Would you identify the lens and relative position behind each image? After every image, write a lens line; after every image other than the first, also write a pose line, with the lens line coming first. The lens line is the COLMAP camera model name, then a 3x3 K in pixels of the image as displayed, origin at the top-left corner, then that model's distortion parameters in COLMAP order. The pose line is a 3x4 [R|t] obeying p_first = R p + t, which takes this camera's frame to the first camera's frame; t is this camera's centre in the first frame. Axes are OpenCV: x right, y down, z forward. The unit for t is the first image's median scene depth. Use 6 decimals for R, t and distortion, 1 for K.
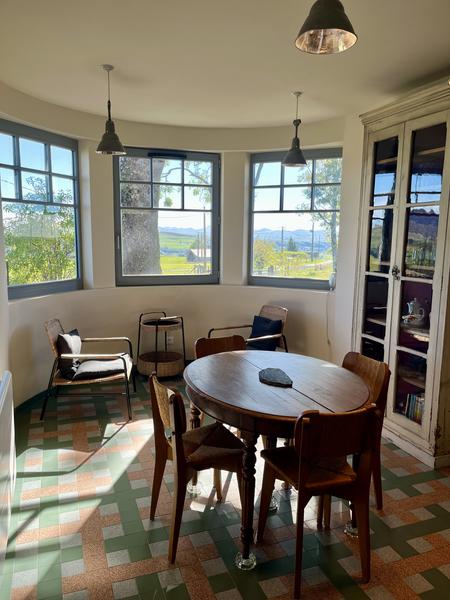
lens RADIAL K [[462.1, 0, 227.3], [0, 462.1, 299.3], [0, 0, 1]] dist [0.041771, -0.041423]
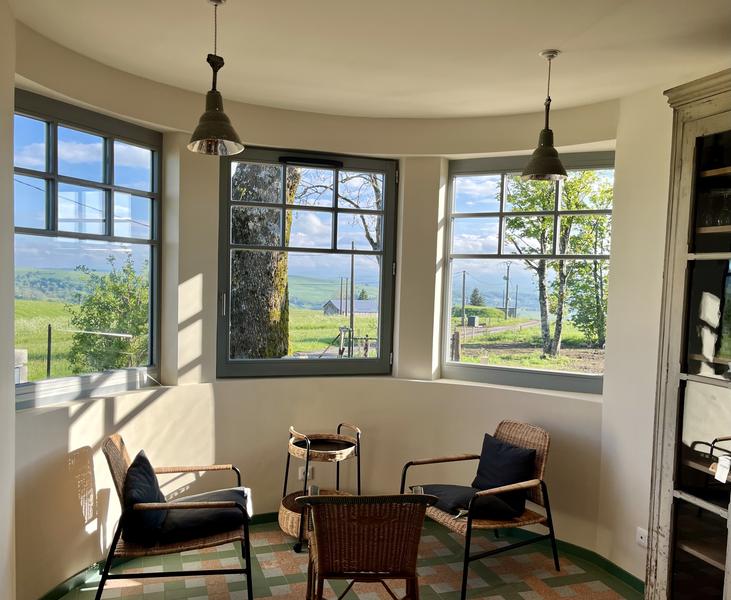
lens RADIAL K [[585.8, 0, 362.6], [0, 585.8, 301.4], [0, 0, 1]] dist [0.041294, -0.001657]
pose [[0.999846, 0.016039, -0.007174, -0.056505], [-0.016613, 0.995924, -0.088651, -0.066336], [0.005723, 0.088757, 0.996037, 0.271046]]
